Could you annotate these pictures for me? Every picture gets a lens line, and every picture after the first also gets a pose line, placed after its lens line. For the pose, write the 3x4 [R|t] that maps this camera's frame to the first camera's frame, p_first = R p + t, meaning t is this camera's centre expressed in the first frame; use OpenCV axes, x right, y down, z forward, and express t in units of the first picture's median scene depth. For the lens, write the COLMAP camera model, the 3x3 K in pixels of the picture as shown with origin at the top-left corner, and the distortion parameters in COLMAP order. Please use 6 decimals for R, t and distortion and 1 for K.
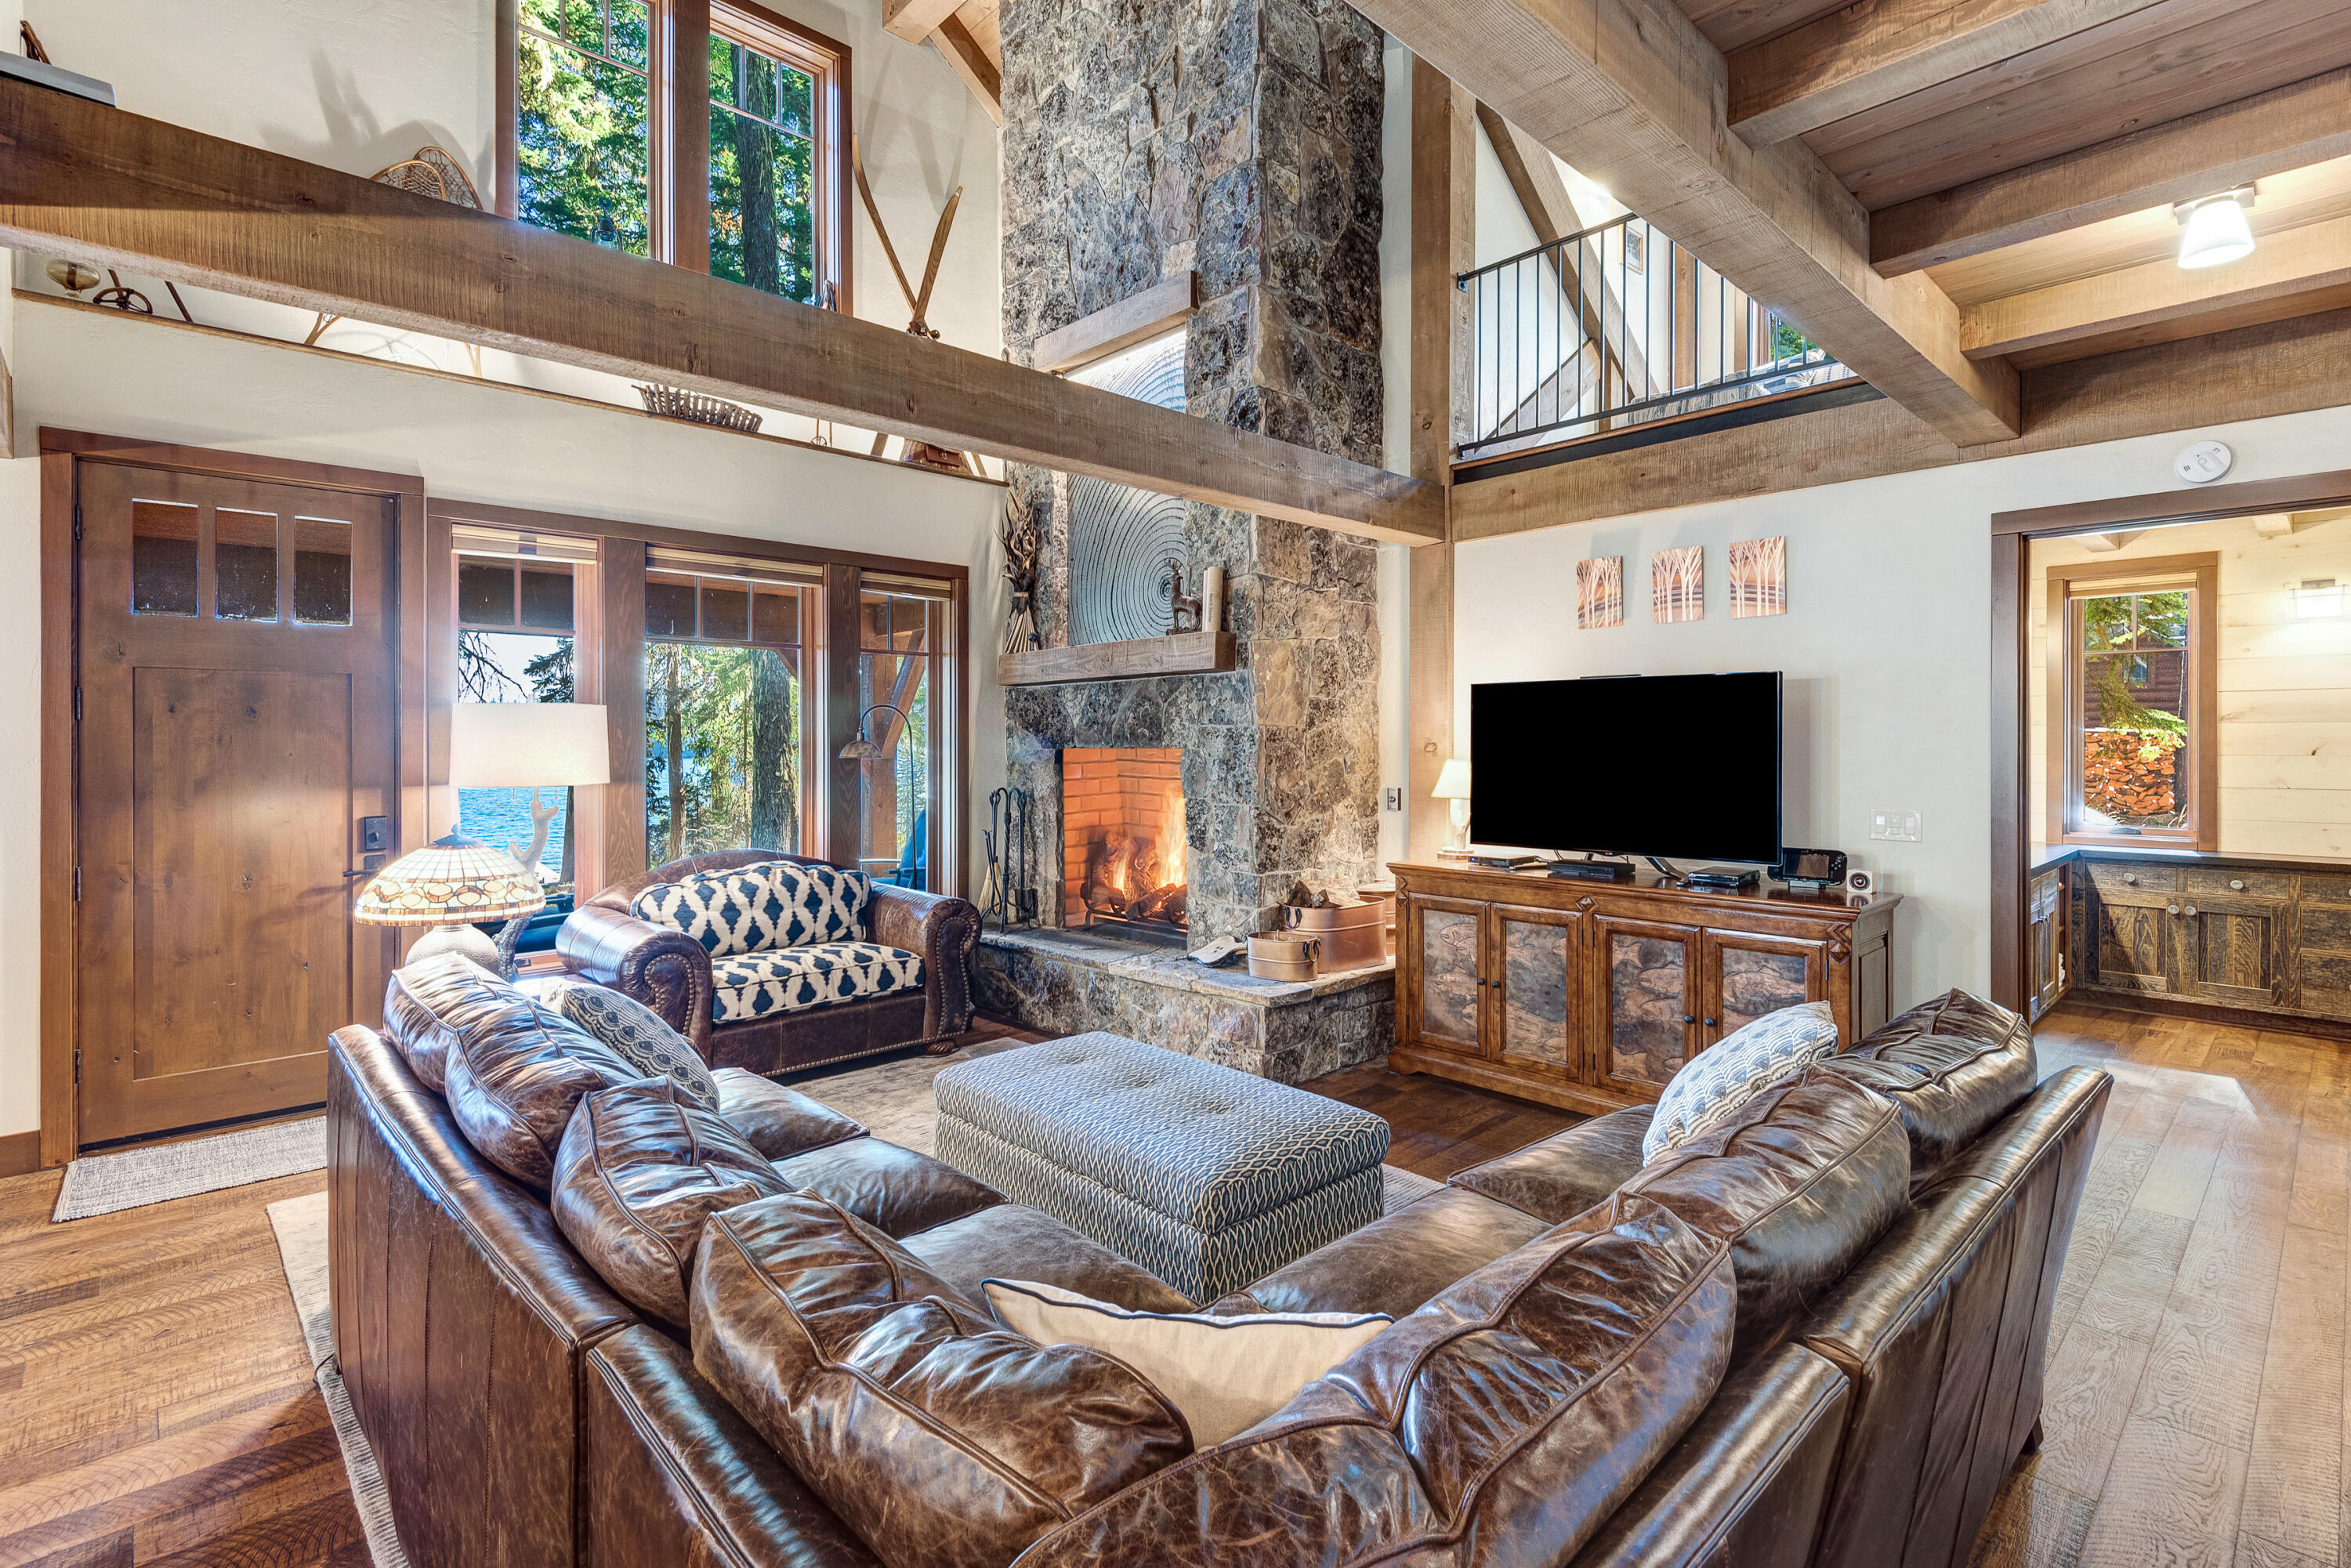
lens RADIAL K [[1099.1, 0, 1198.7], [0, 1099.1, 772.5], [0, 0, 1]] dist [0.002626, -0.008018]
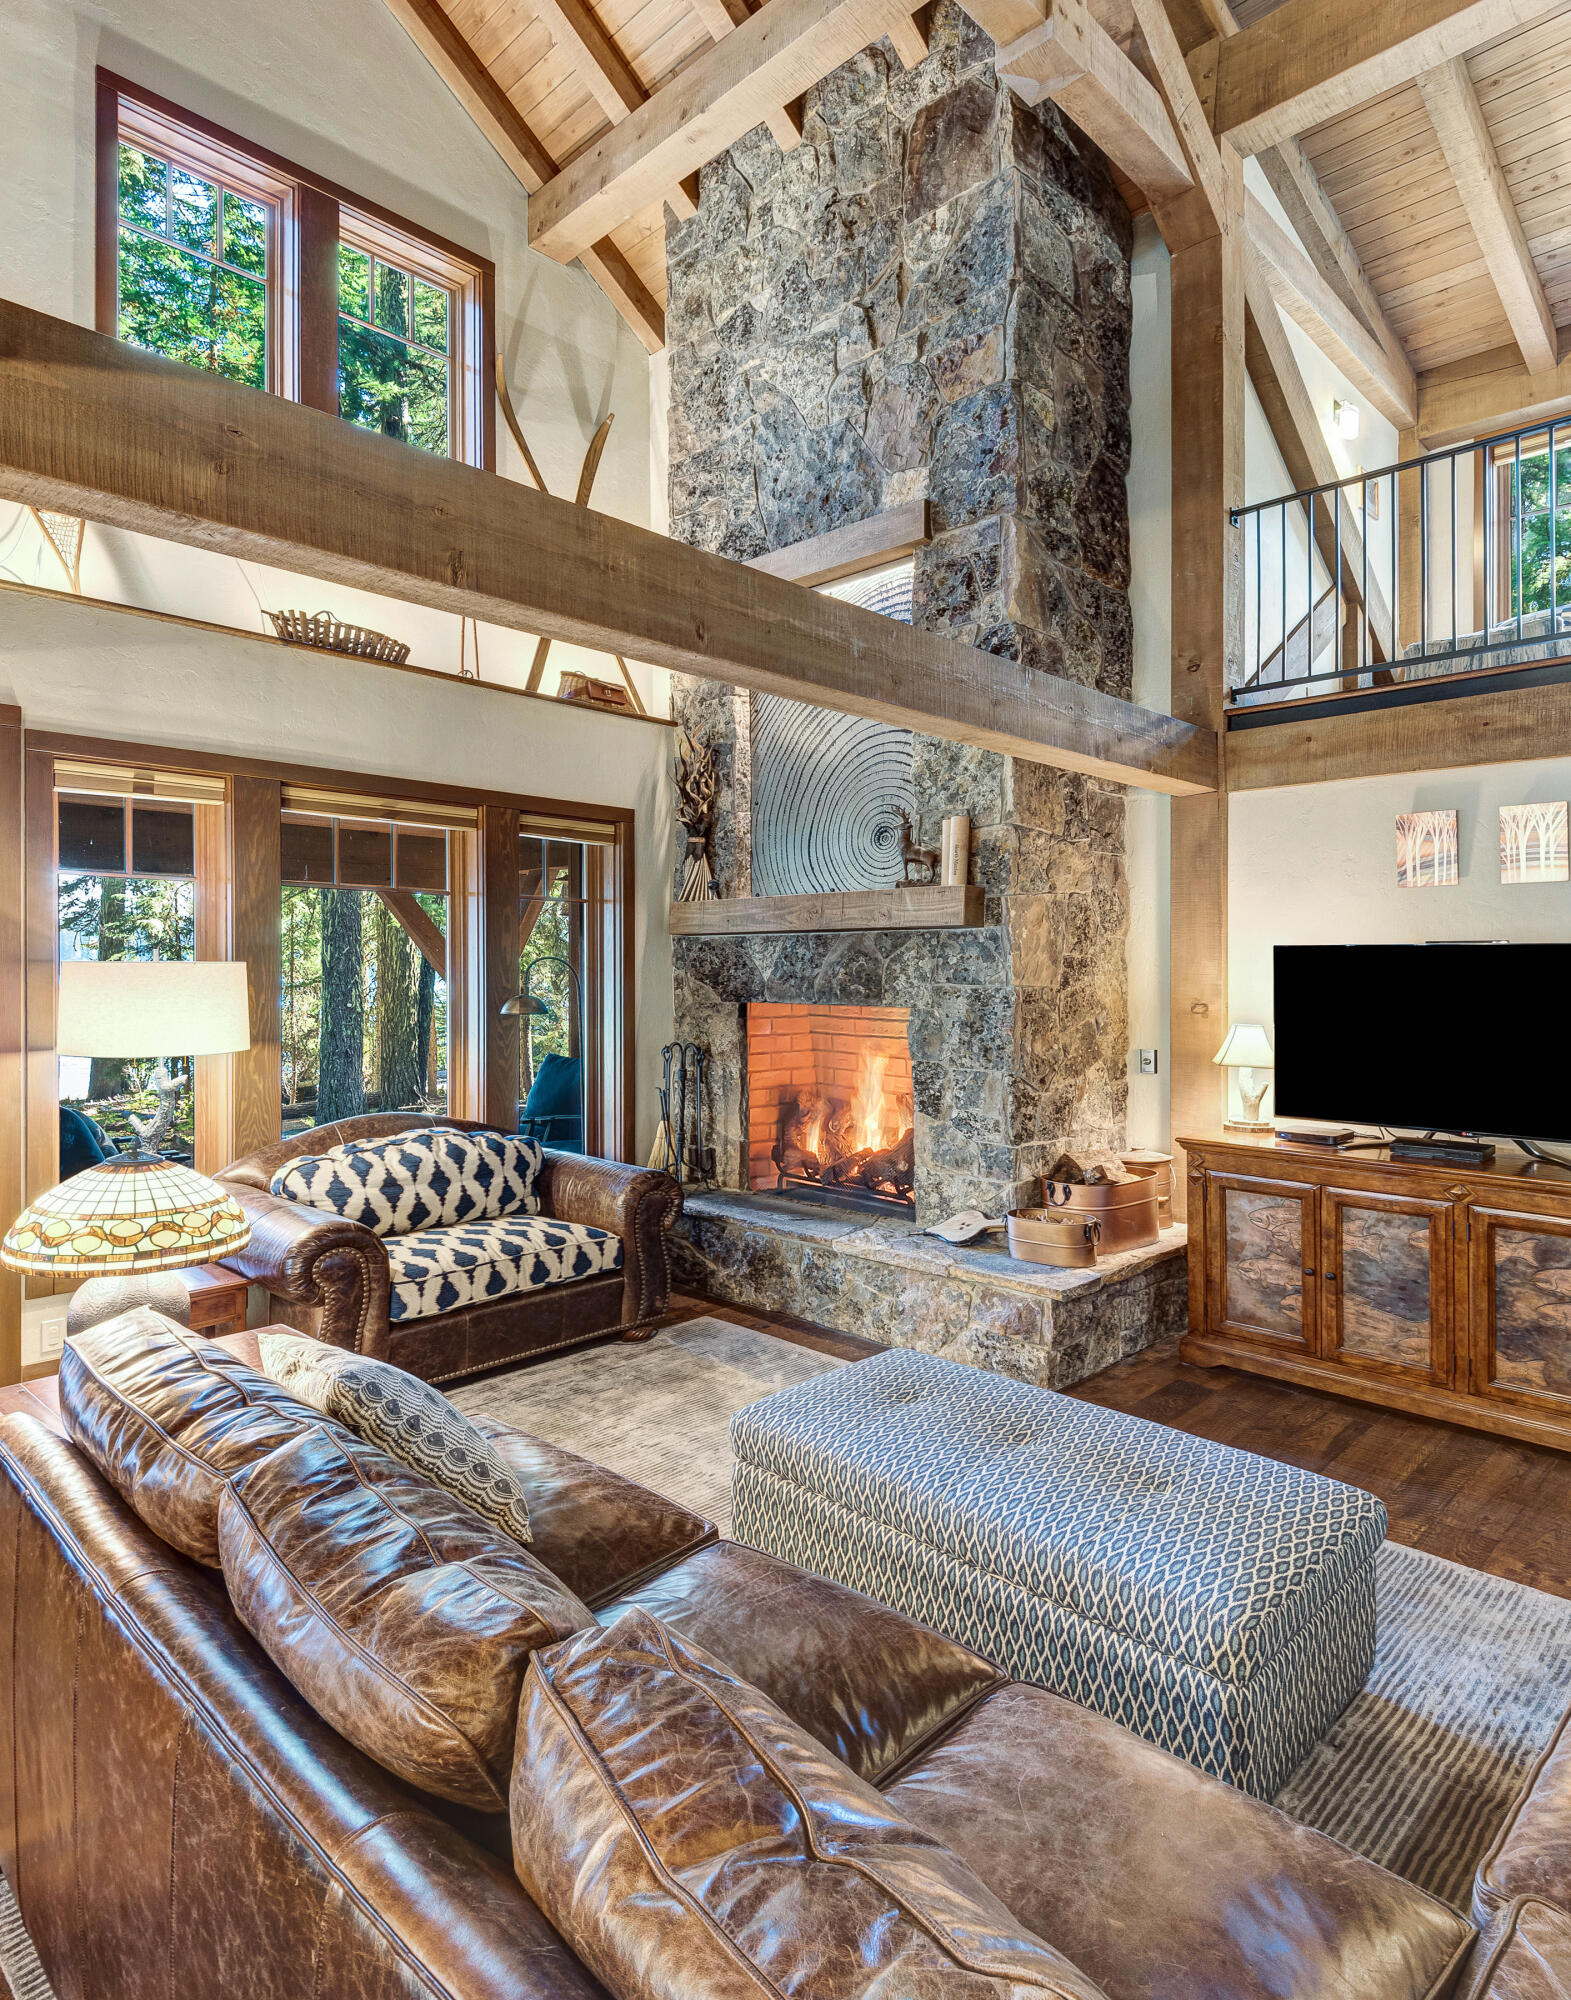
lens RADIAL K [[963.8, 0, 758.4], [0, 963.8, 964.6], [0, 0, 1]] dist [-0.003852, -0.003019]
pose [[0.995021, -0.011332, 0.099016, -0.233637], [0.012395, 0.999872, -0.010132, -0.054070], [-0.098888, 0.011309, 0.995034, 0.203493]]
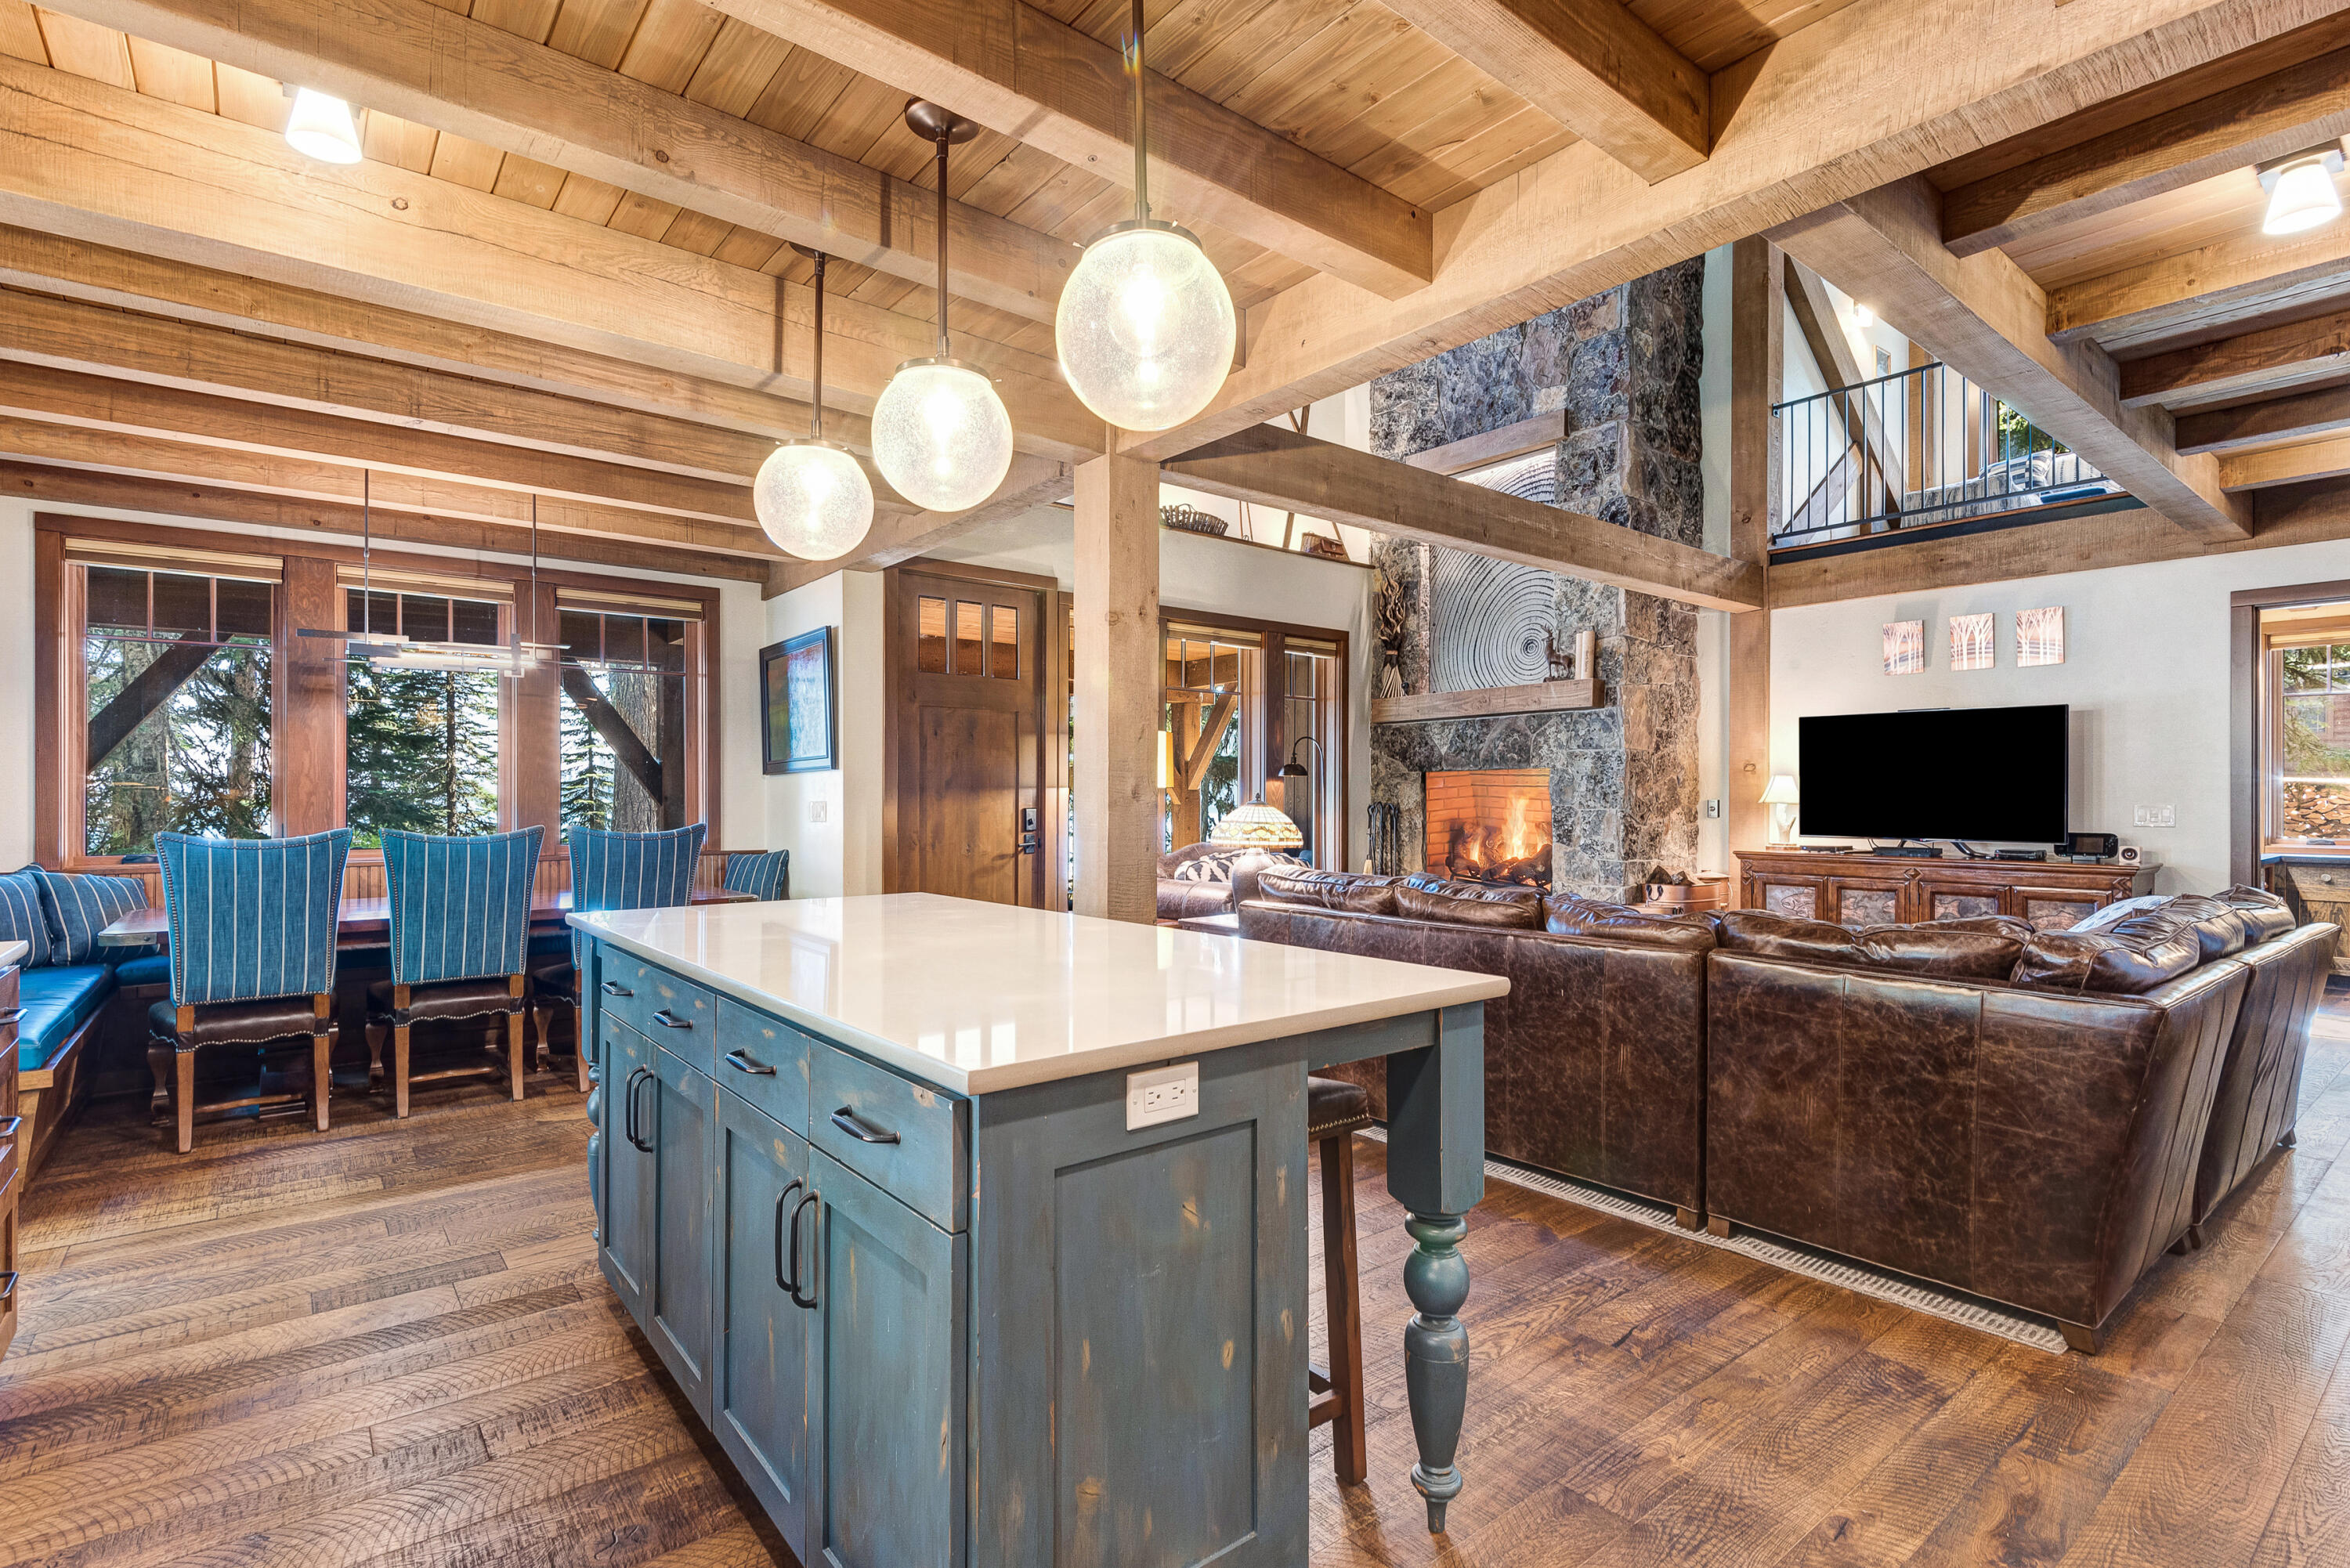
lens RADIAL K [[1098.6, 0, 1200.1], [0, 1098.6, 798.6], [0, 0, 1]] dist [0.002626, -0.008018]
pose [[0.996722, 0.000813, -0.080904, -0.338667], [-0.002819, 0.999691, -0.024691, 0.049812], [0.080859, 0.024838, 0.996416, -0.351640]]
